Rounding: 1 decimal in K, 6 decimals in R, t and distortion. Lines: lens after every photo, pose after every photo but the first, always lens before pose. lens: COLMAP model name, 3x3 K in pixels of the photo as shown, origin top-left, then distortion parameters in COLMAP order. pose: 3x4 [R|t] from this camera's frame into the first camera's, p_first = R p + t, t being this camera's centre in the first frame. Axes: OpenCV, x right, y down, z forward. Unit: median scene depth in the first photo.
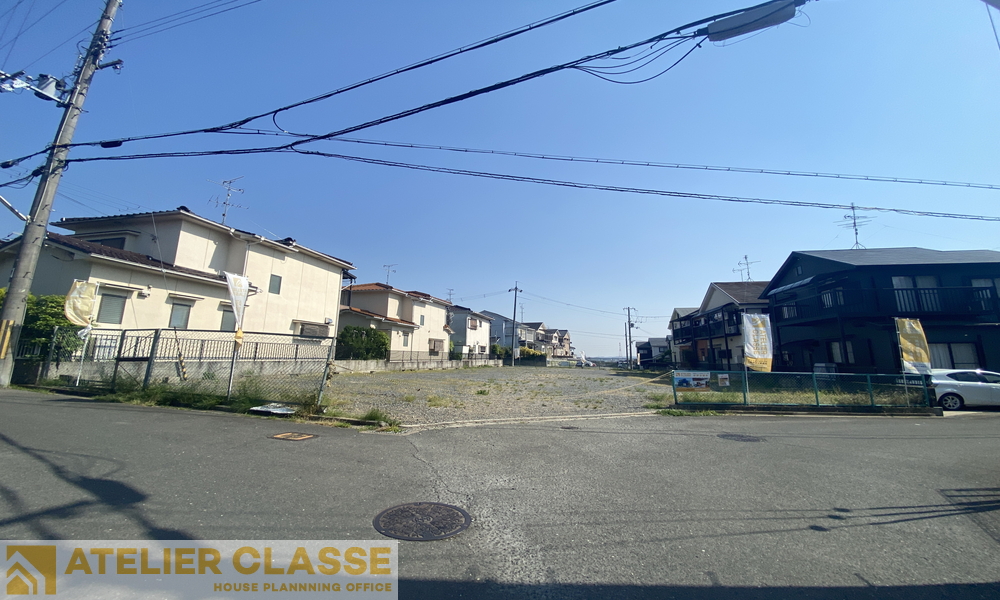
lens RADIAL K [[314.7, 0, 494.9], [0, 314.7, 303.6], [0, 0, 1]] dist [-0.008387, -0.000209]
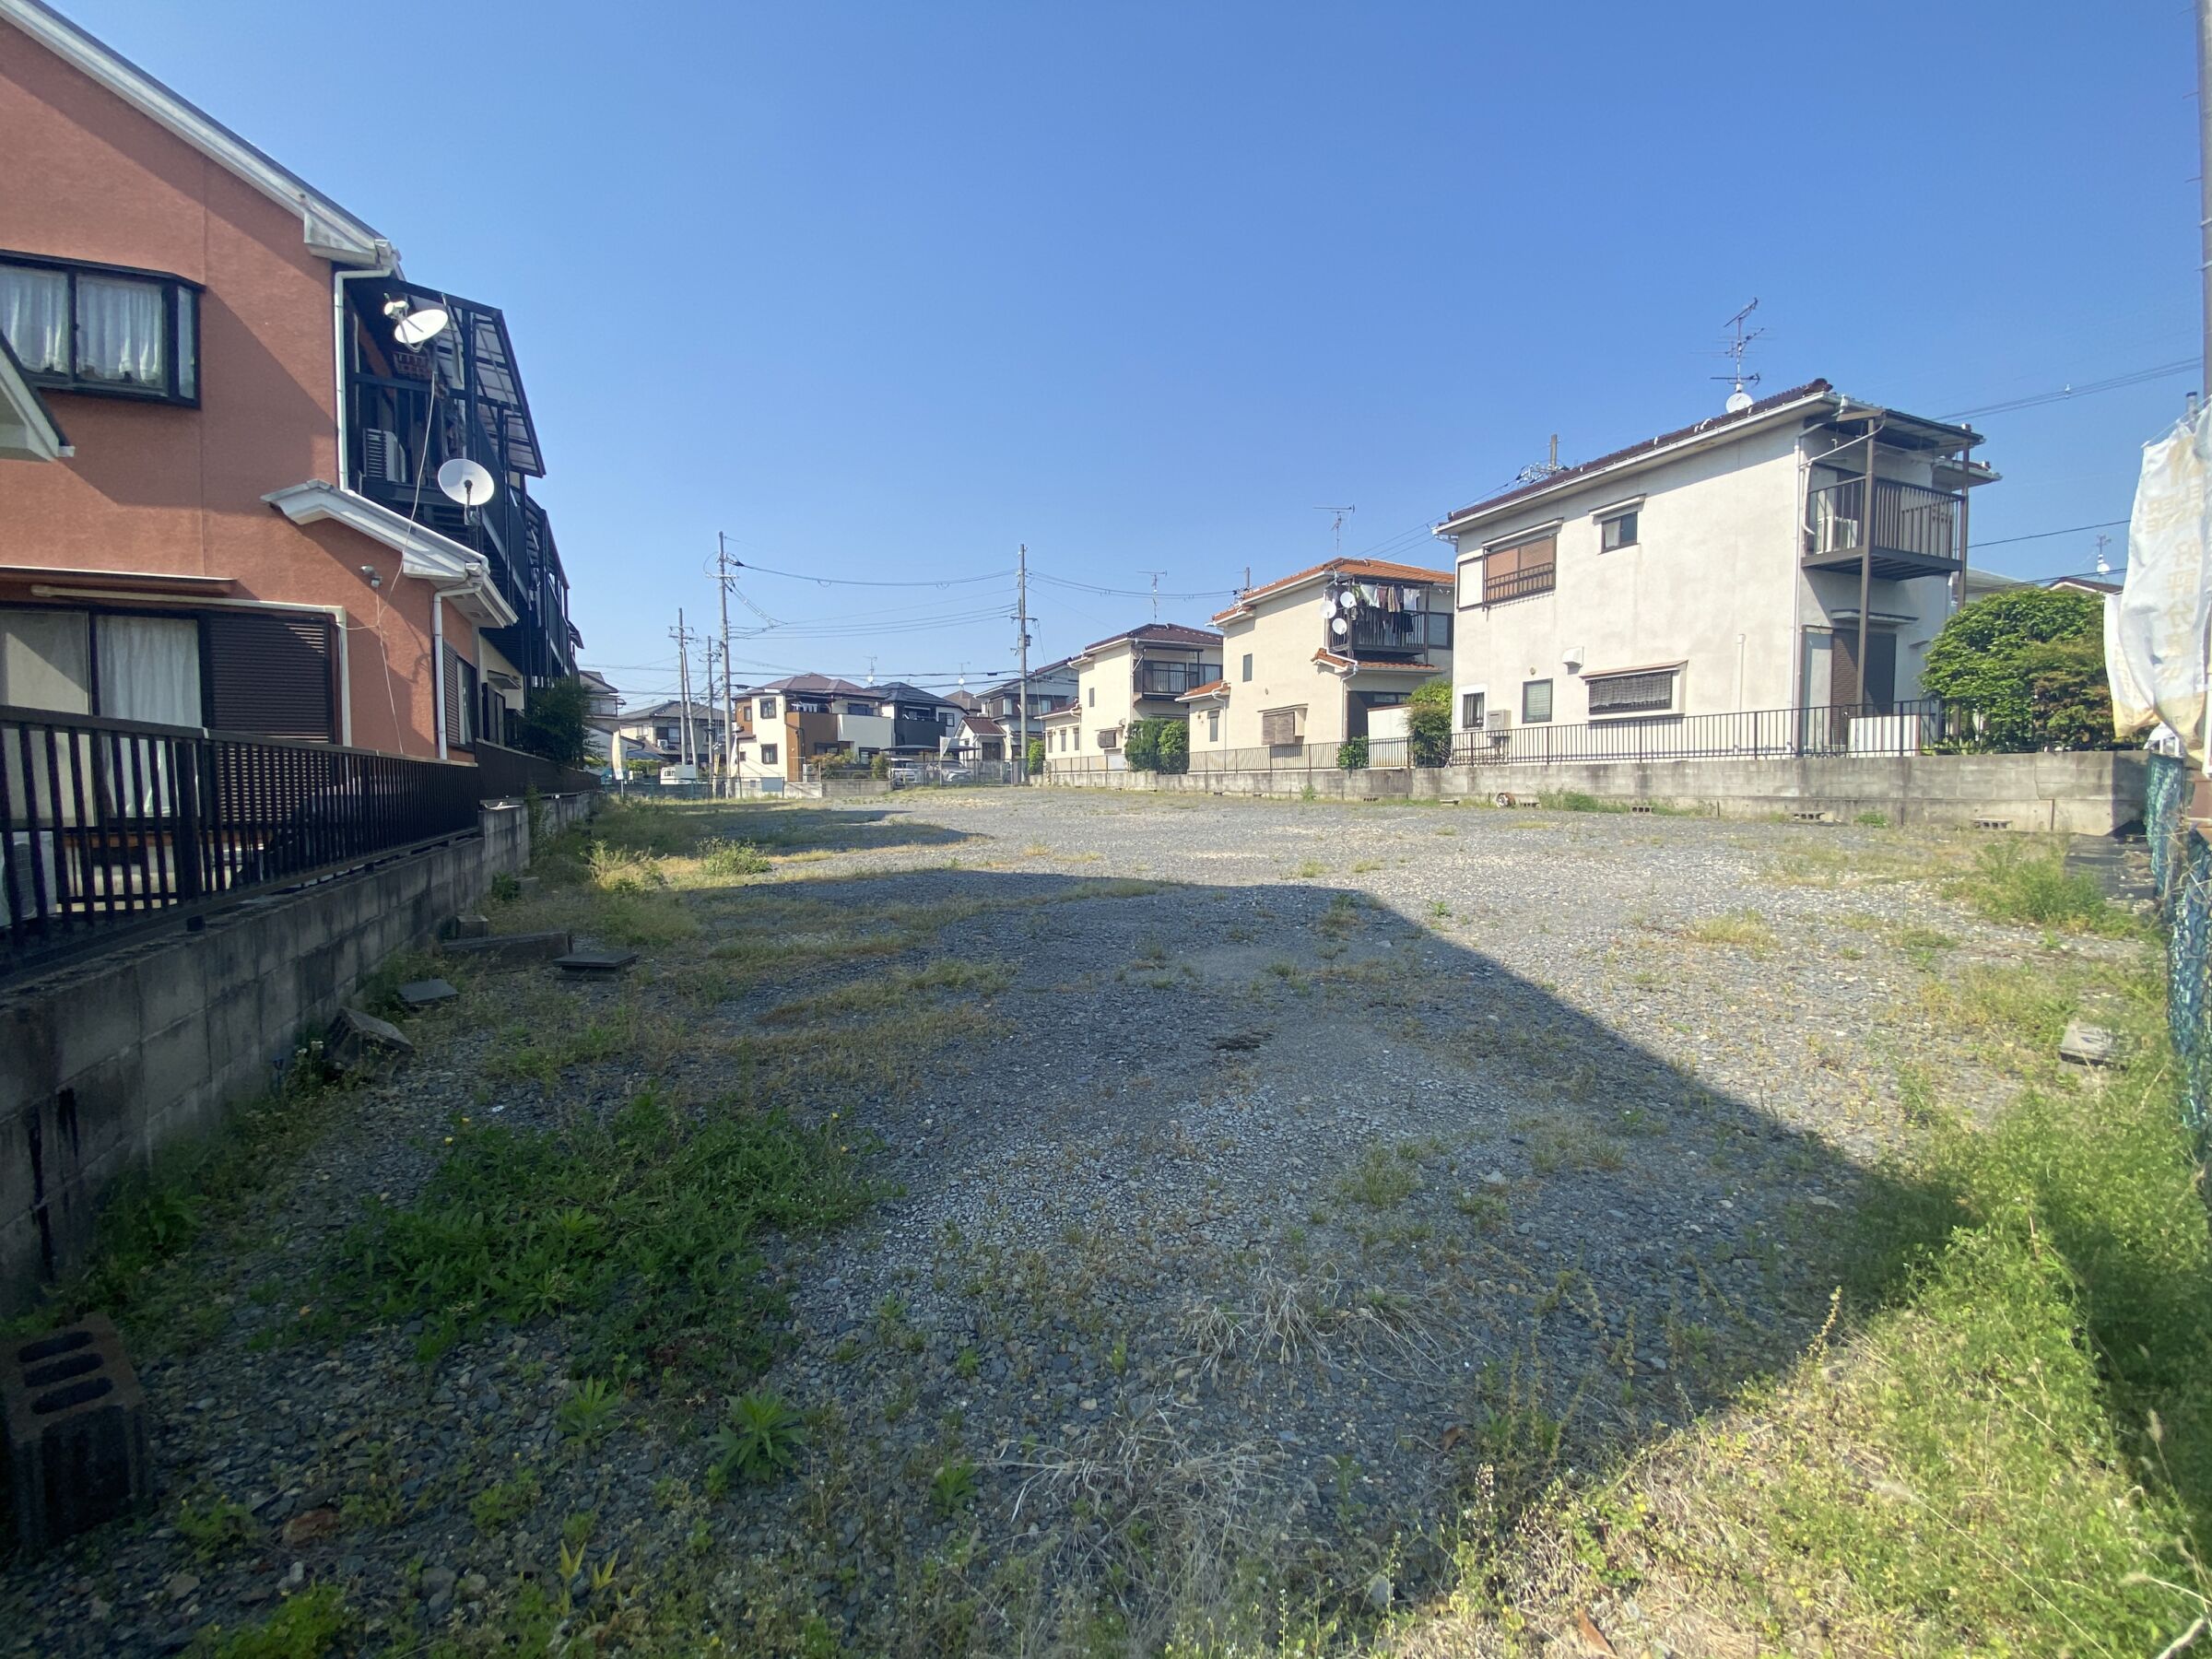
lens RADIAL K [[894.3, 0, 1098.5], [0, 894.3, 822.1], [0, 0, 1]] dist [0.018421, -0.016832]
pose [[-0.745982, 0.035124, -0.665039, 0.633131], [0.121810, 0.988958, -0.084403, 0.308484], [0.654731, -0.143972, -0.742024, 1.662339]]
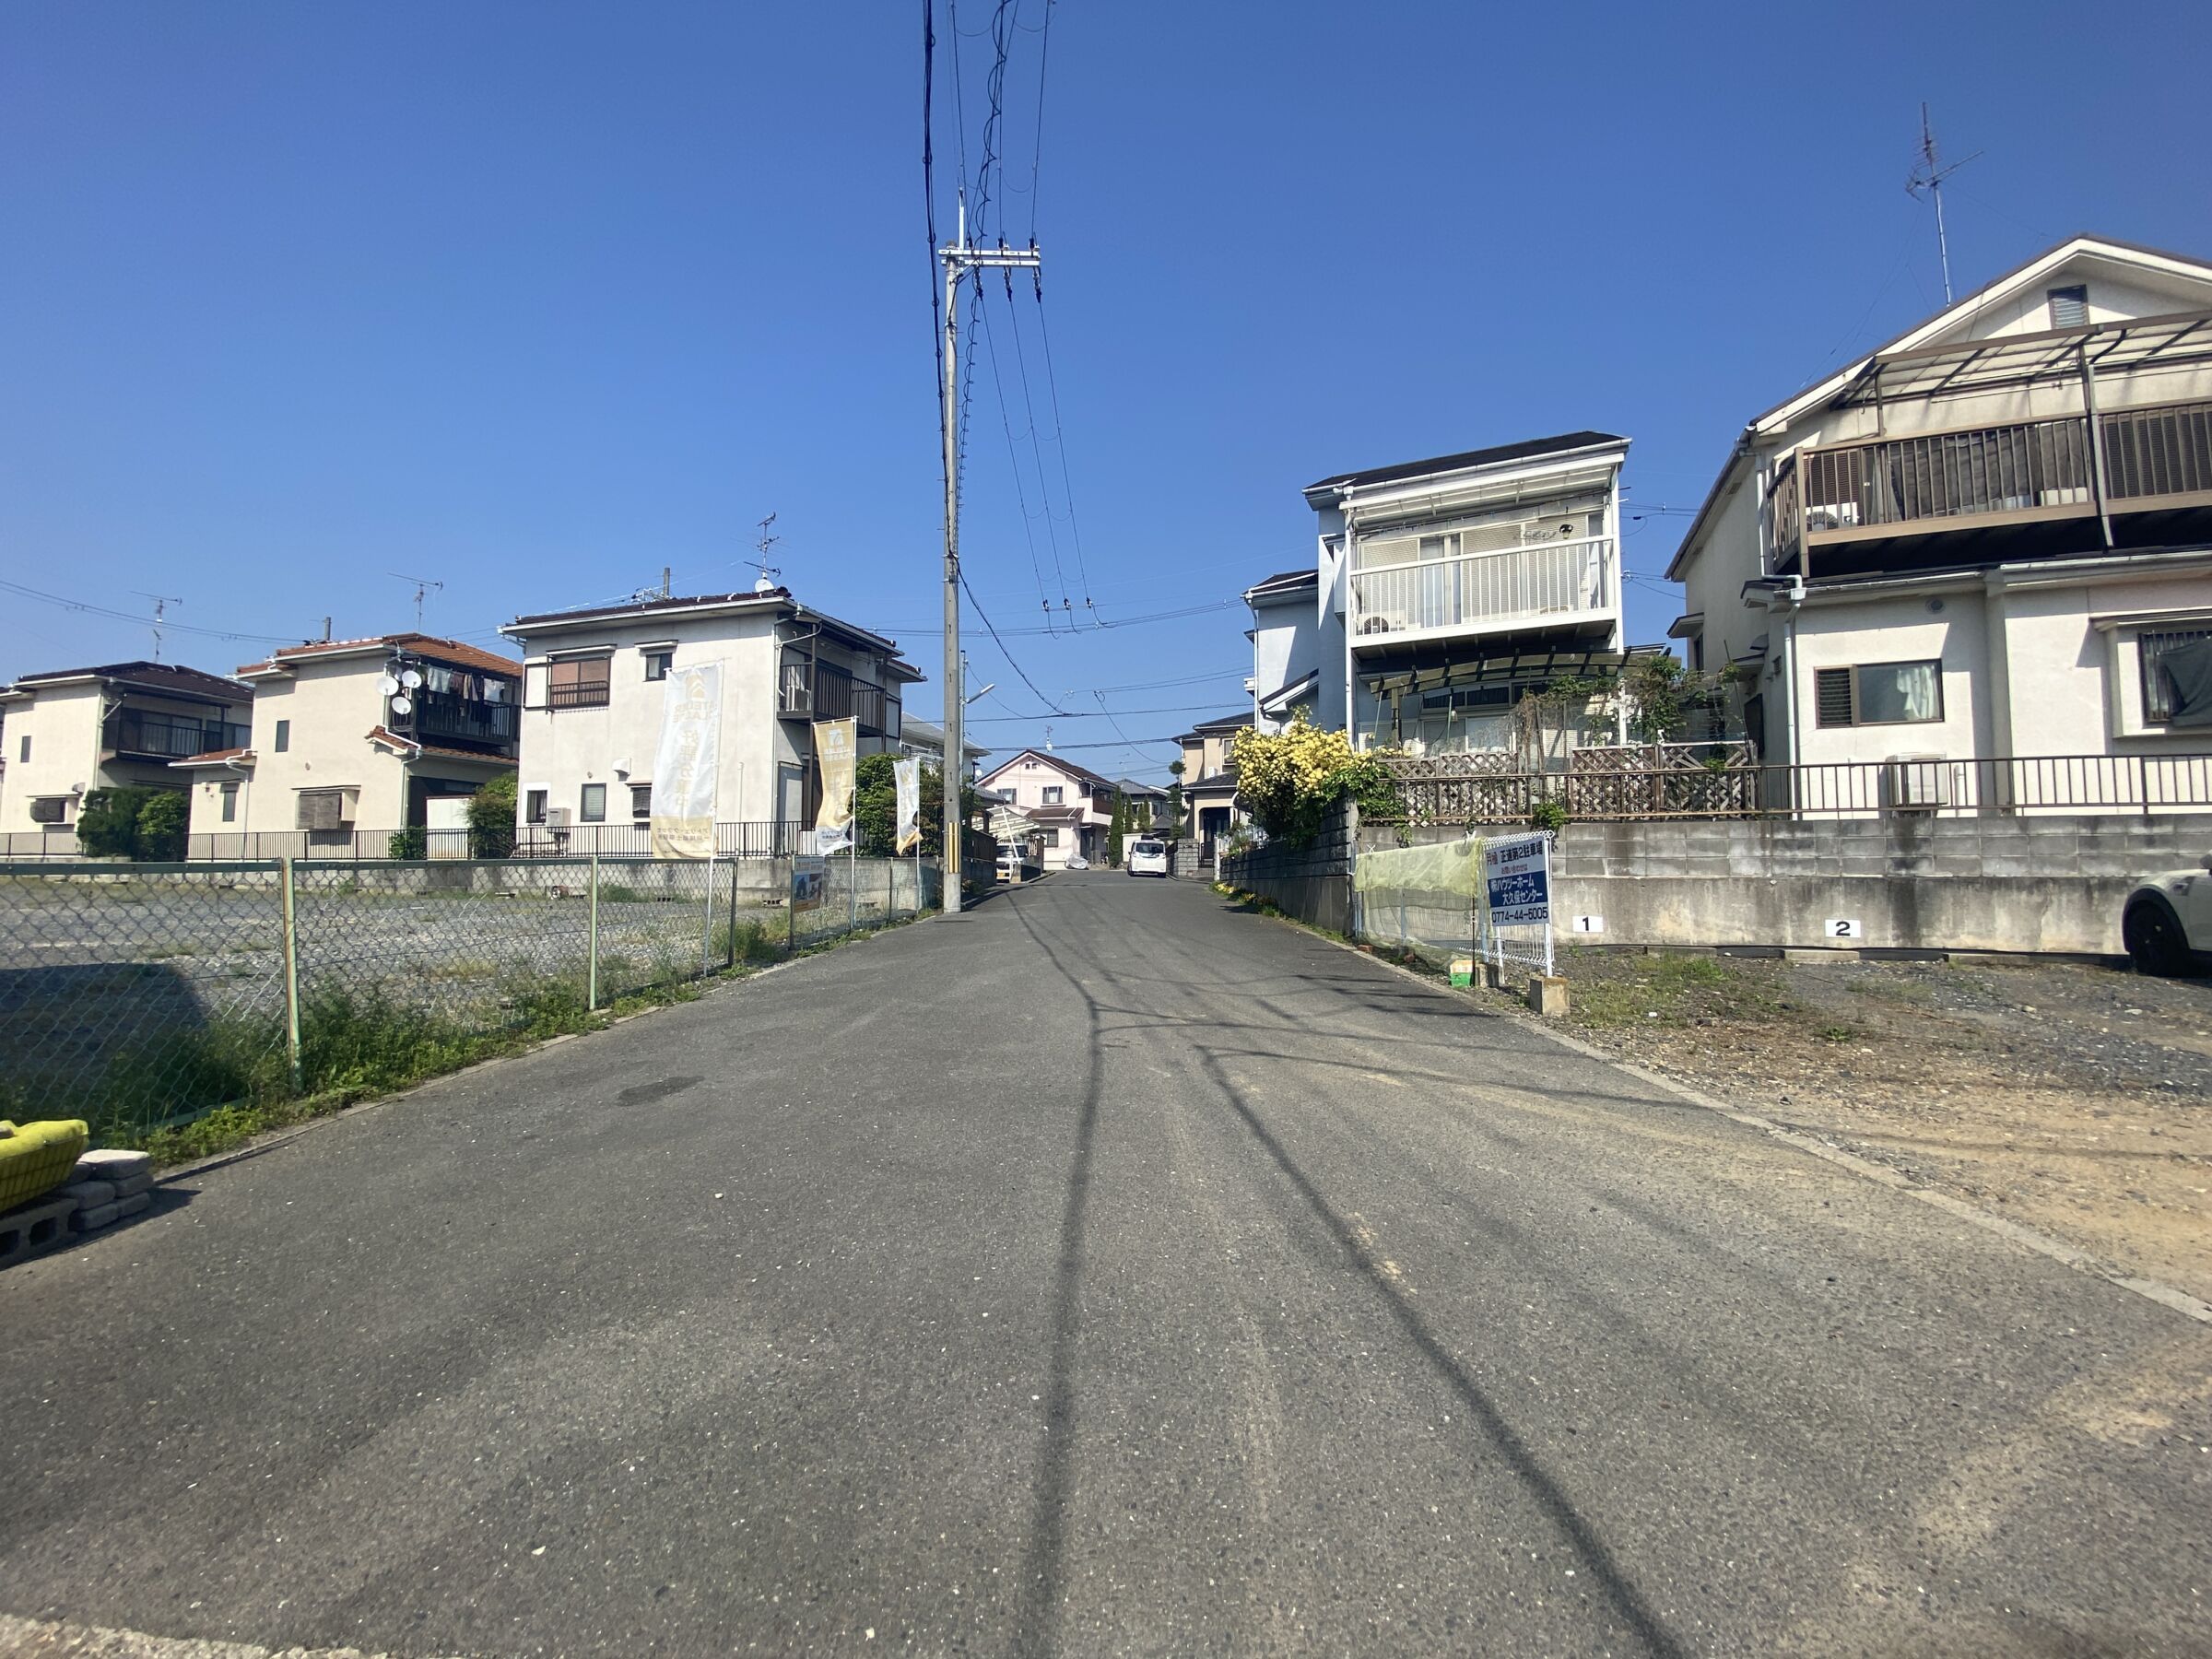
lens RADIAL K [[894.3, 0, 1104.0], [0, 894.3, 834.6], [0, 0, 1]] dist [0.018421, -0.016832]
pose [[0.003044, -0.050205, -0.998734, 0.677601], [0.166245, 0.984866, -0.049001, 0.335542], [0.986080, -0.165886, 0.011344, 1.798556]]
